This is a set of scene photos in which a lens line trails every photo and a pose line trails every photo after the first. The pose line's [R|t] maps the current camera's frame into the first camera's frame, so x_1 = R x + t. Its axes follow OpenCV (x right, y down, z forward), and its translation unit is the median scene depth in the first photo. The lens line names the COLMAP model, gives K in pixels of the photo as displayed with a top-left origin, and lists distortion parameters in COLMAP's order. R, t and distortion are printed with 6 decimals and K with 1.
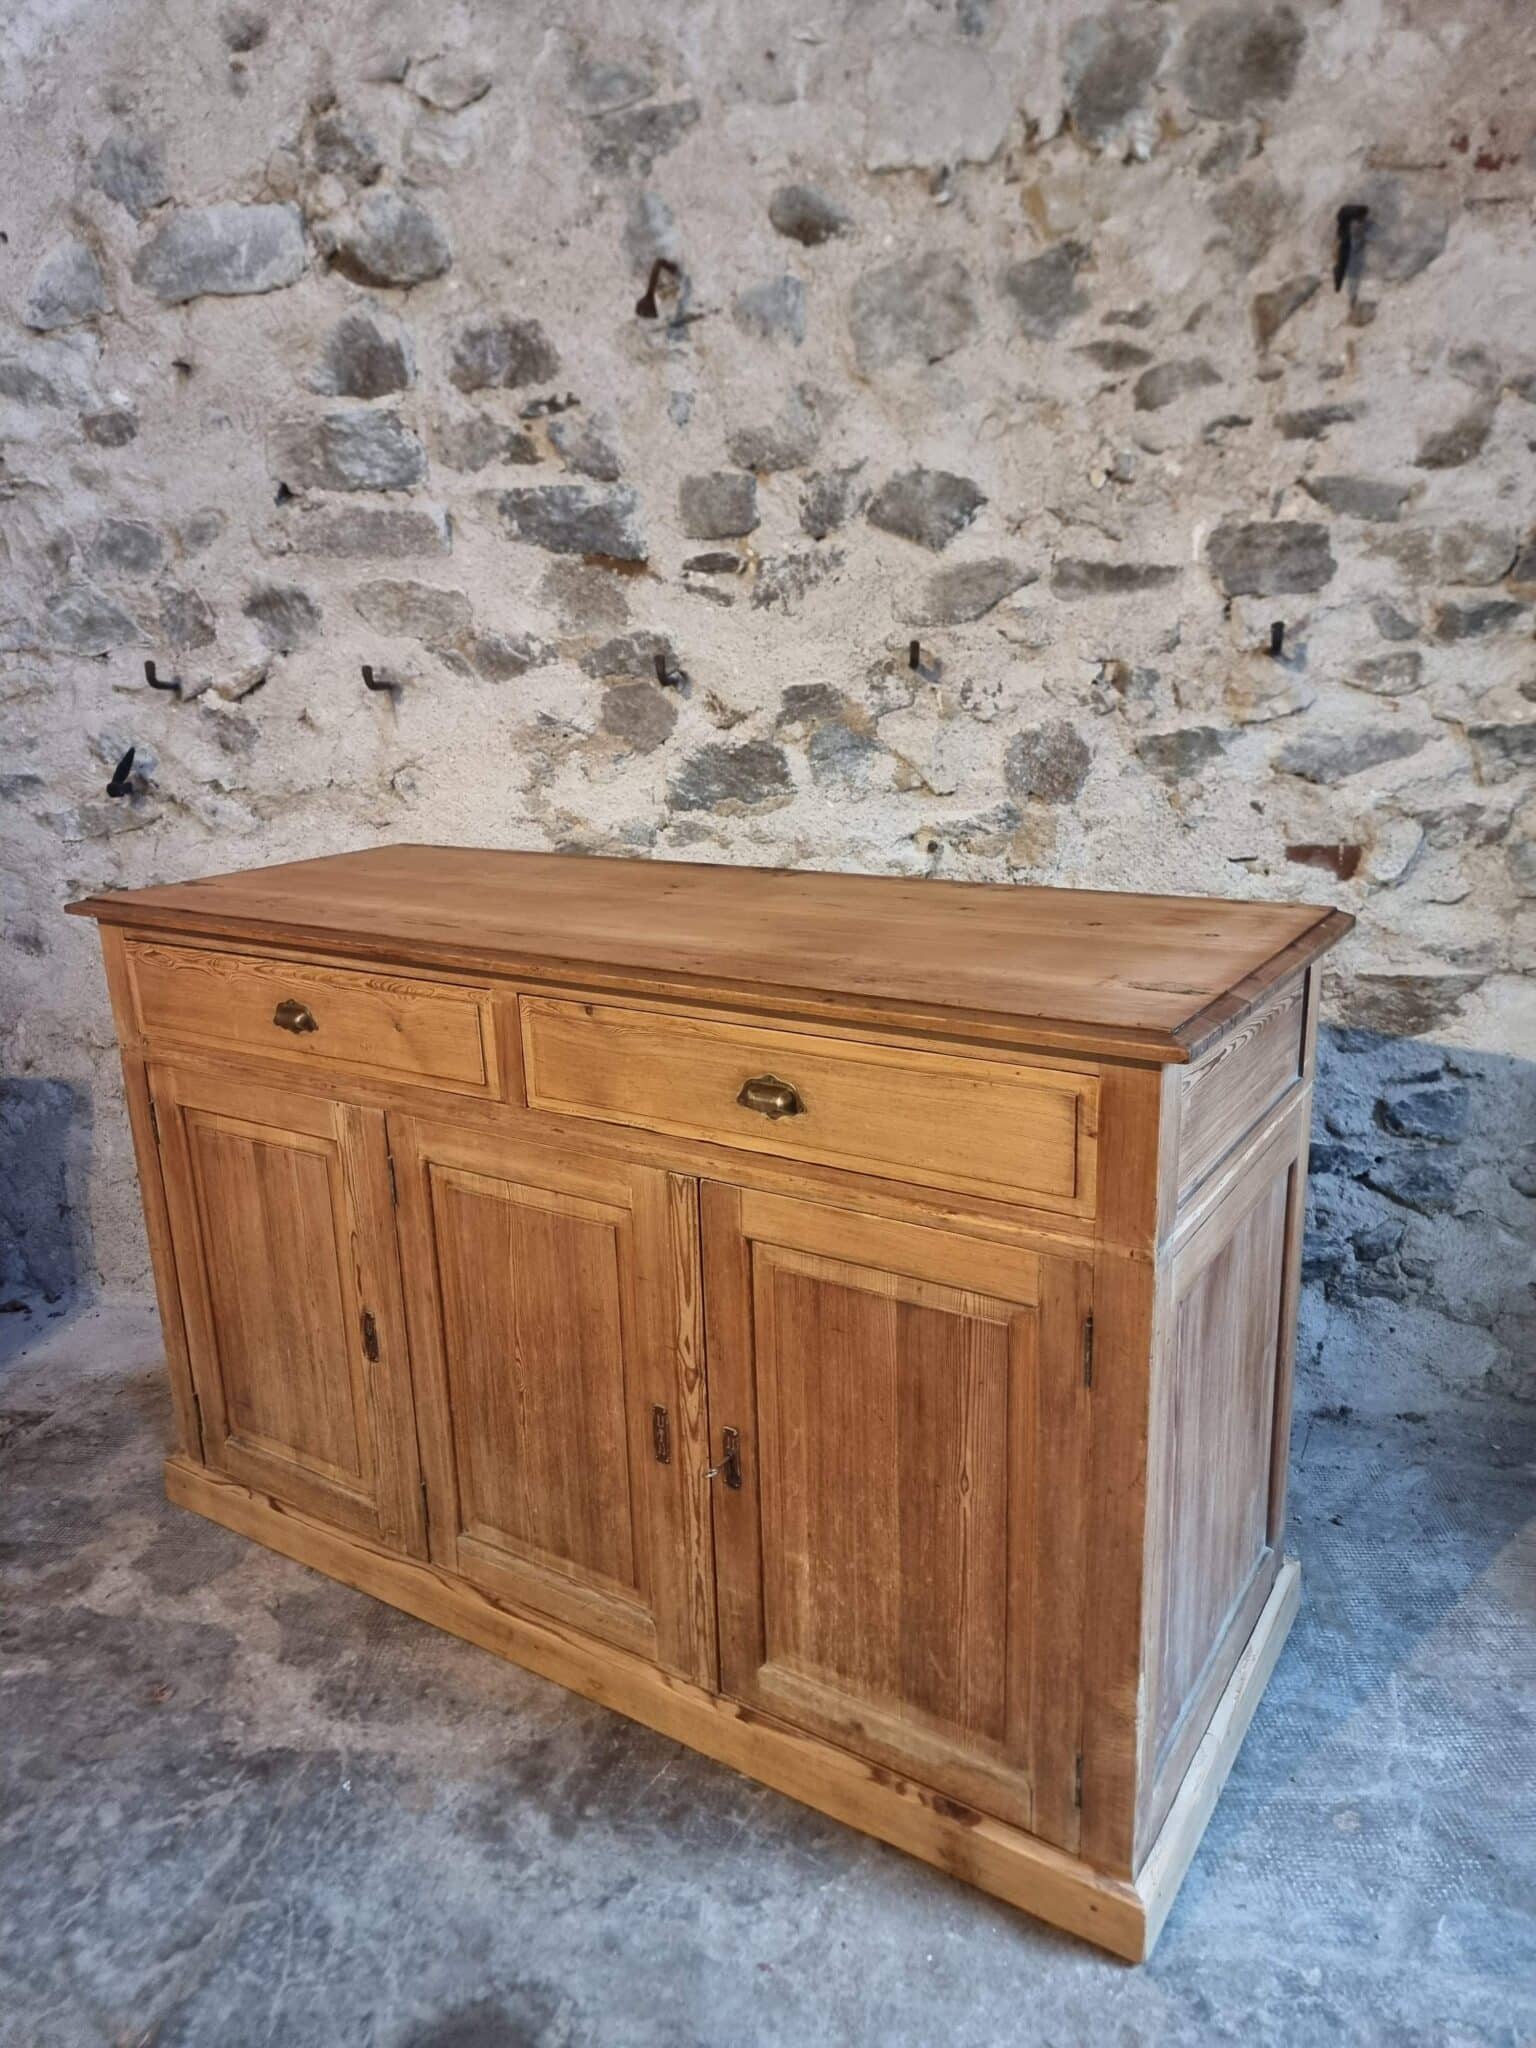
lens RADIAL K [[1423.0, 0, 754.3], [0, 1423.0, 1028.4], [0, 0, 1]] dist [0.067734, -0.065343]
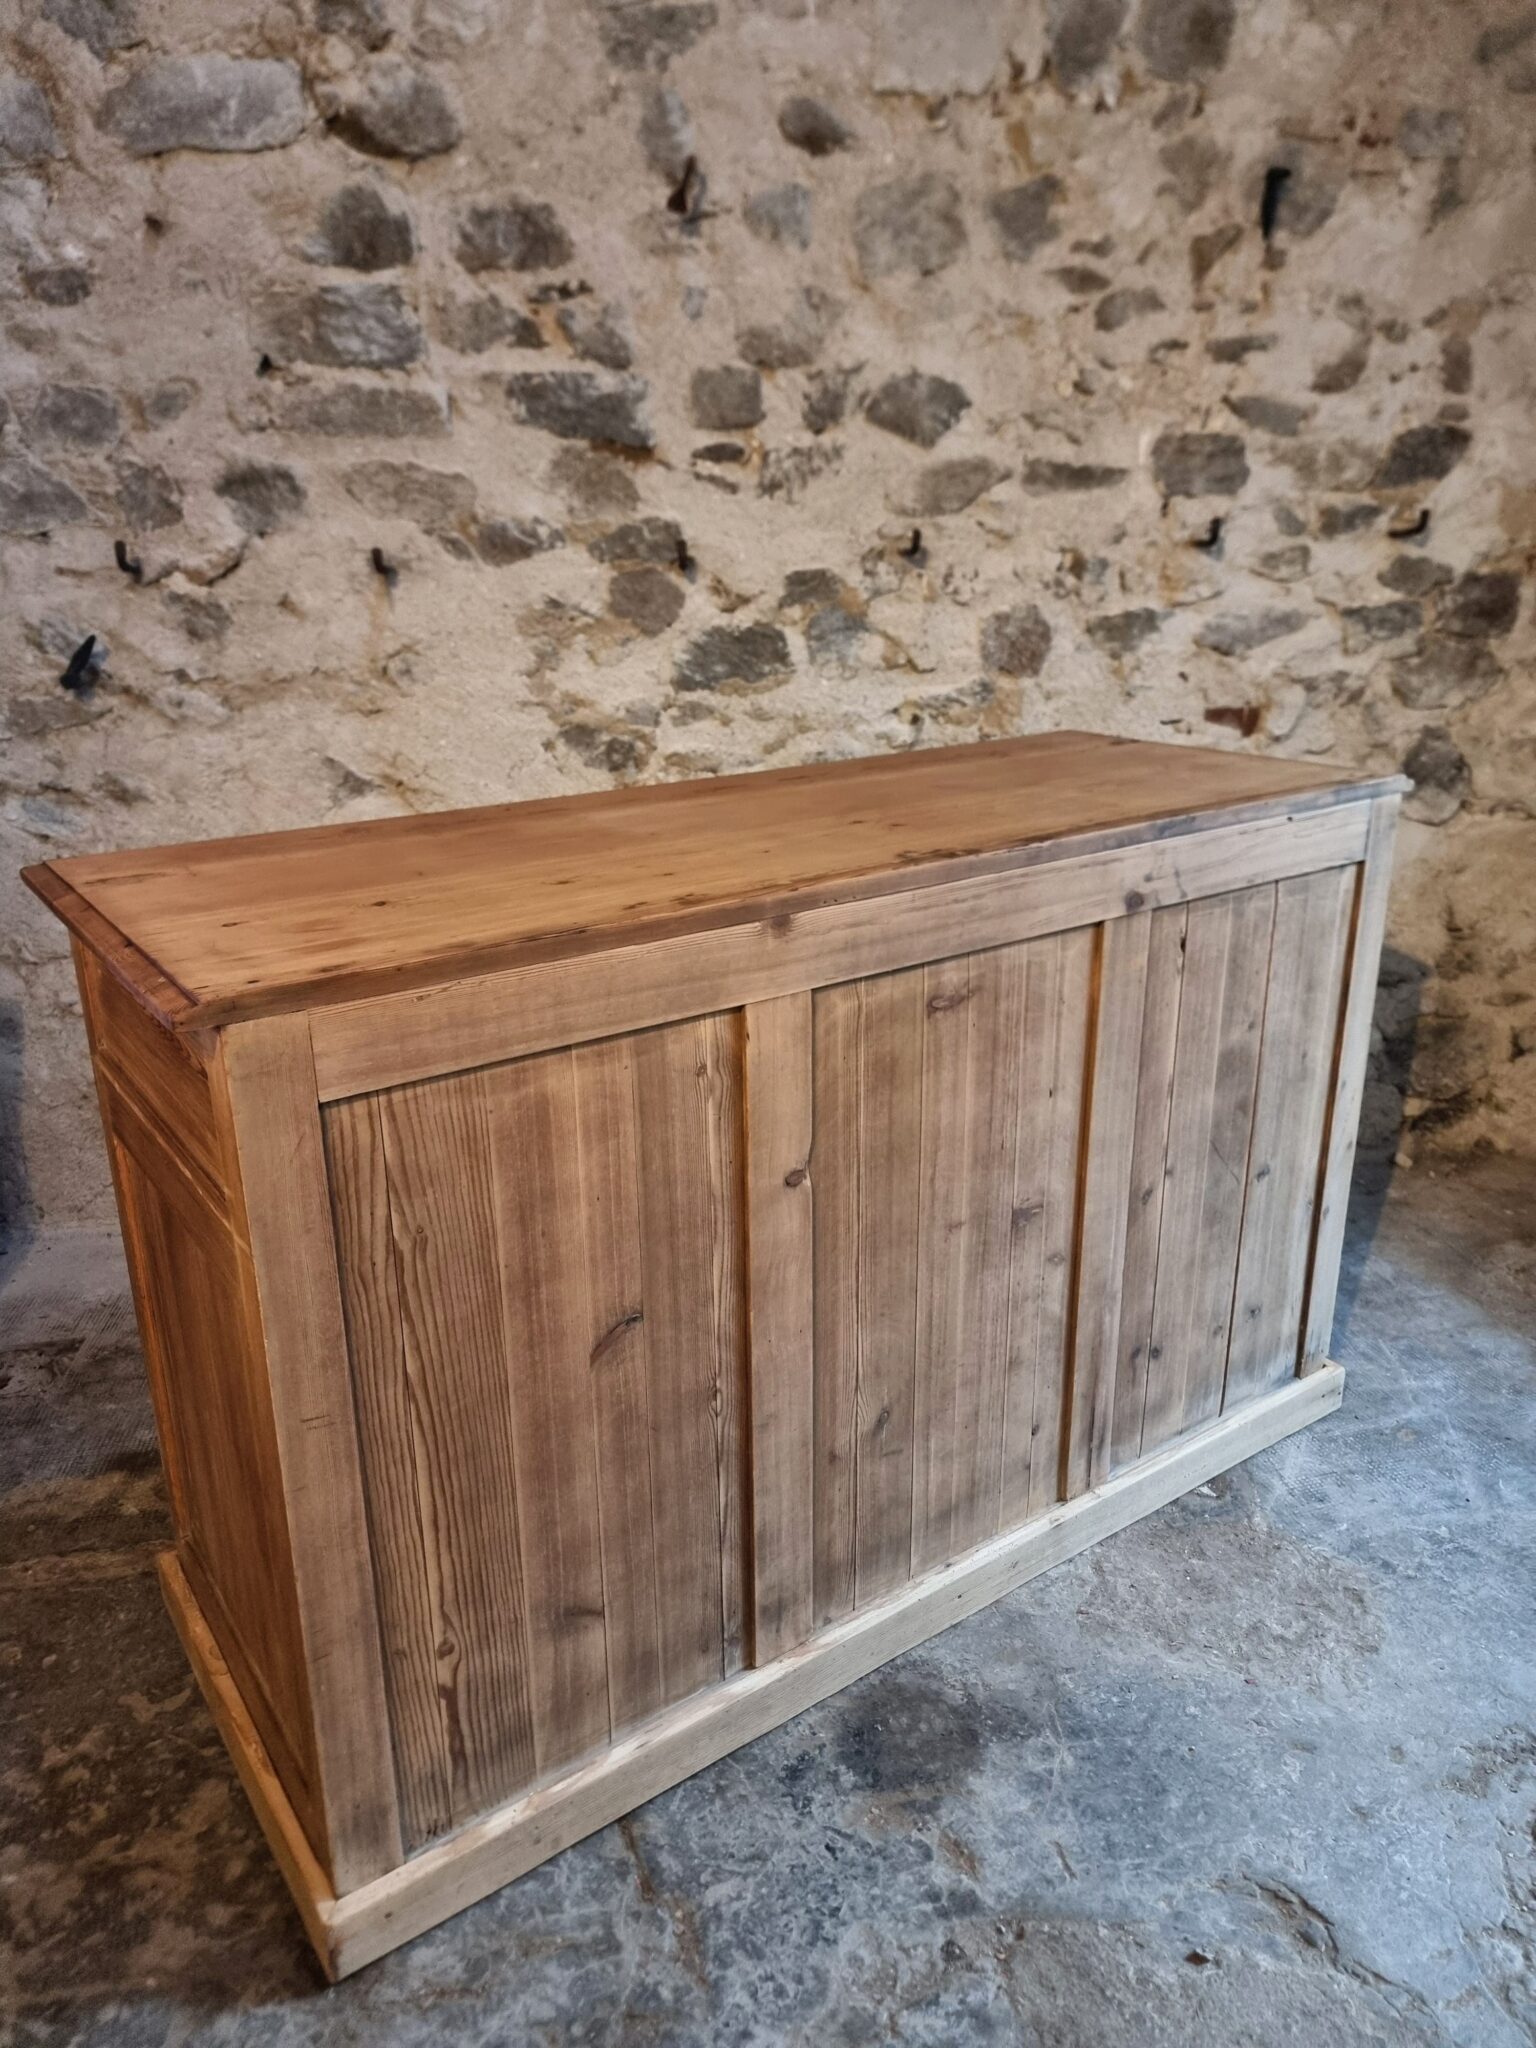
lens RADIAL K [[1435.5, 0, 754.8], [0, 1435.5, 1025.7], [0, 0, 1]] dist [0.057841, -0.055982]
pose [[0.950076, -0.087587, 0.299473, -0.367983], [0.070215, 0.995191, 0.068305, 0.027292], [-0.304015, -0.043867, 0.951657, -0.049929]]
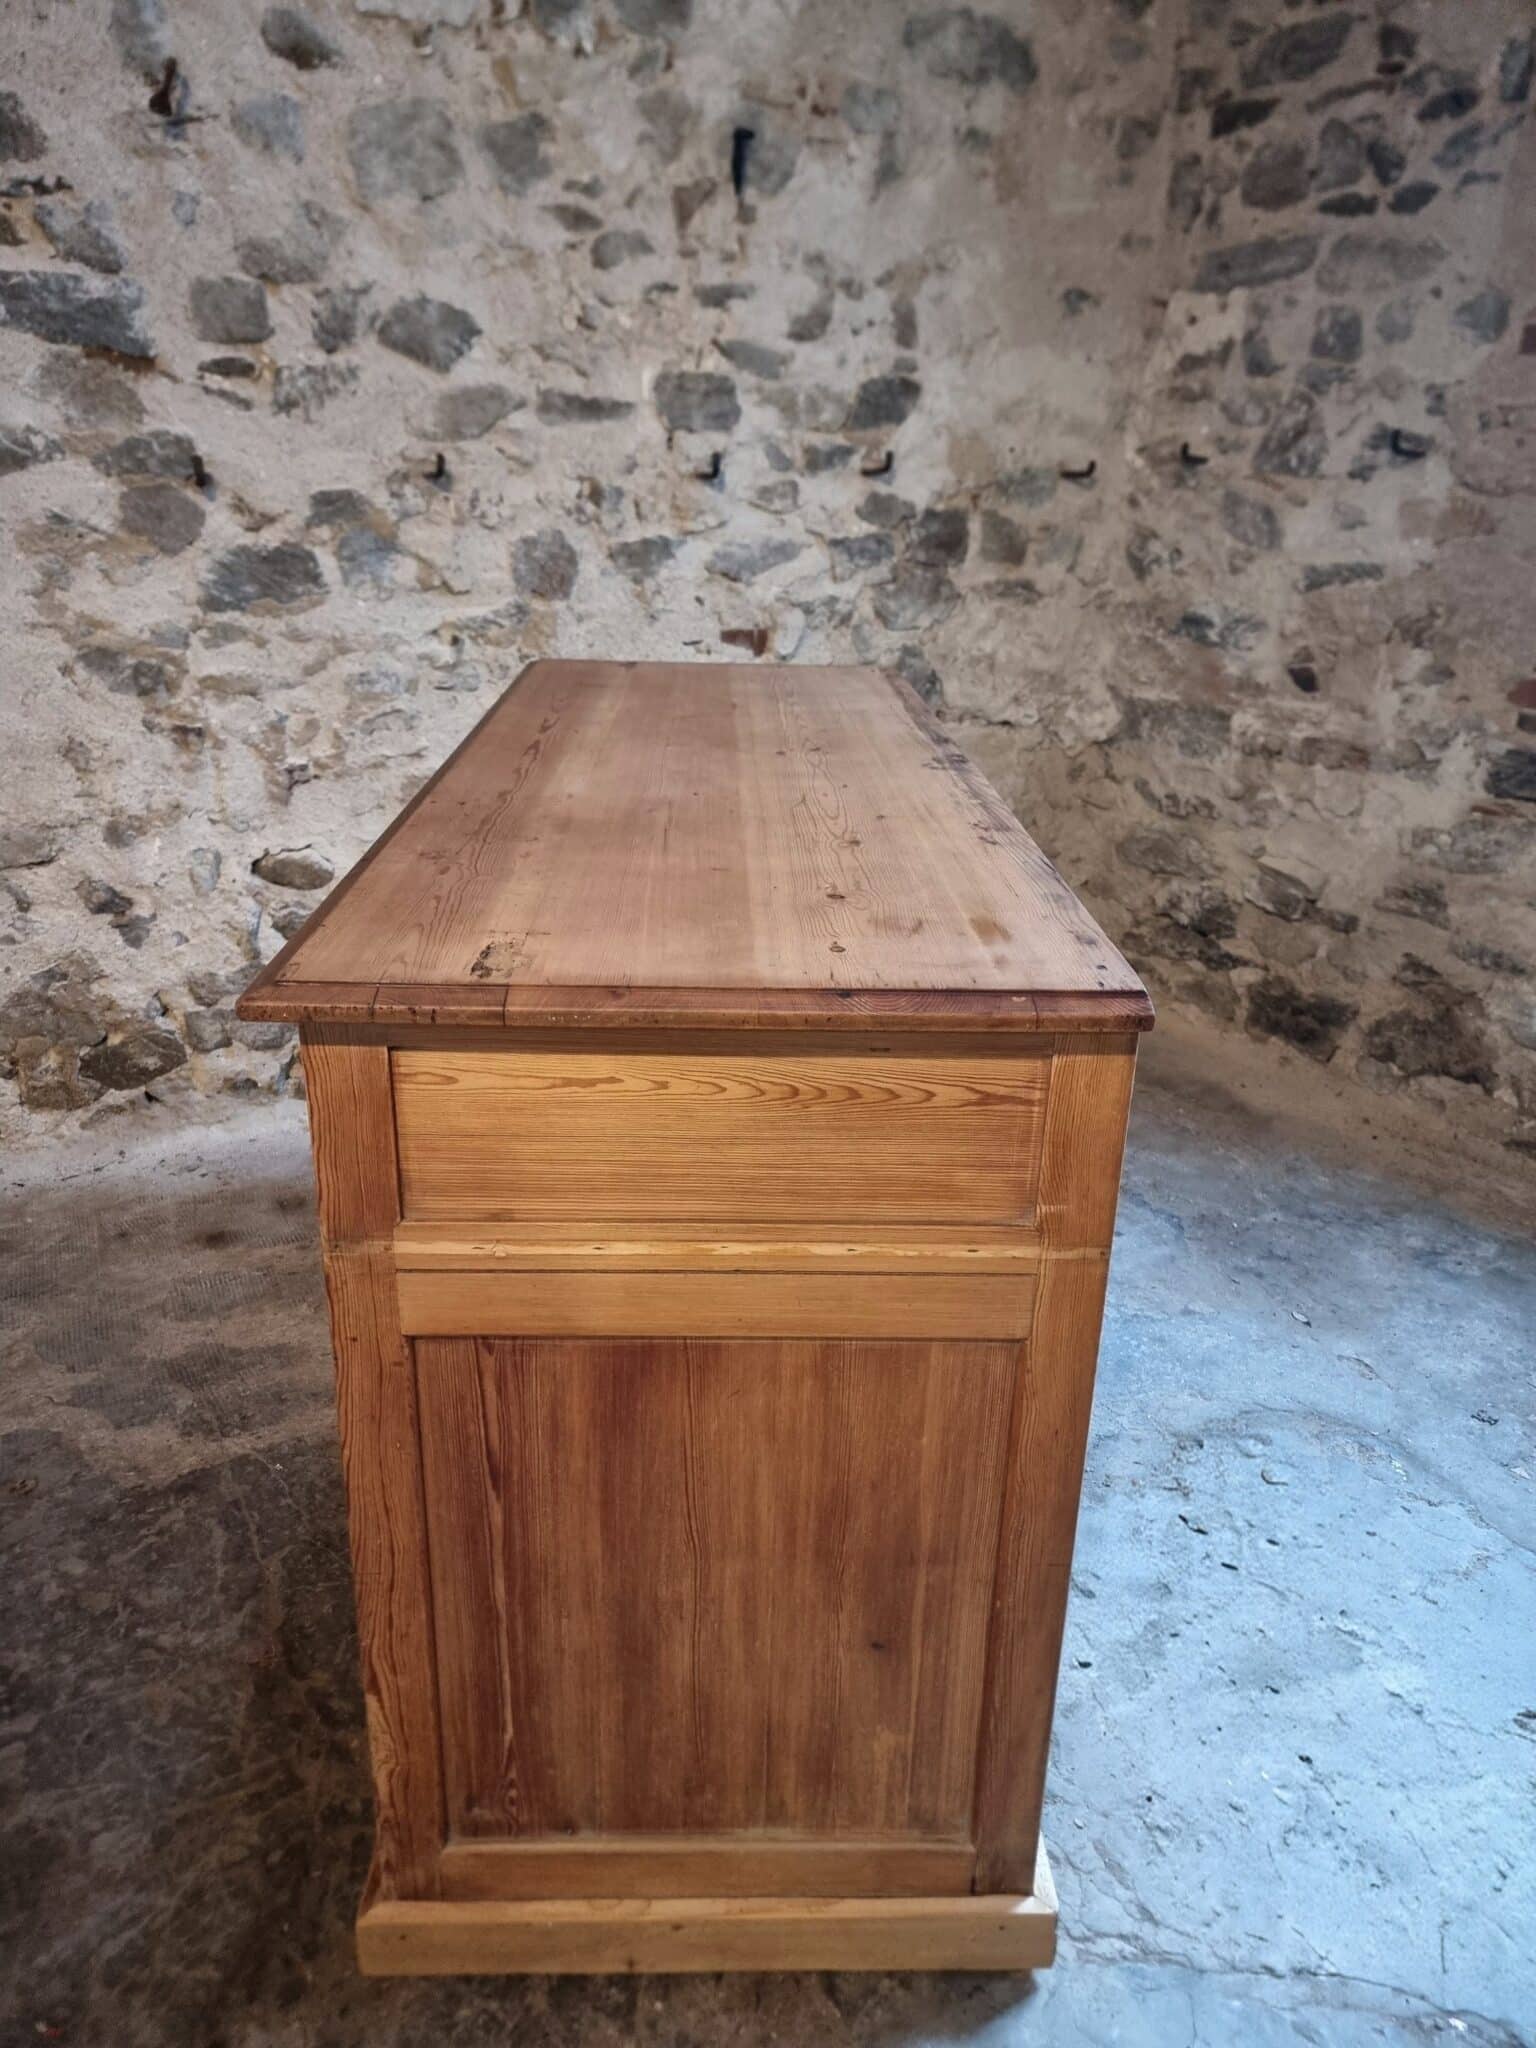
lens RADIAL K [[1443.7, 0, 759.4], [0, 1443.7, 1027.9], [0, 0, 1]] dist [0.062061, -0.059996]
pose [[0.798867, -0.184875, 0.572393, -0.425226], [0.123076, 0.981702, 0.145303, 0.041631], [-0.588782, -0.045629, 0.807003, -0.113102]]
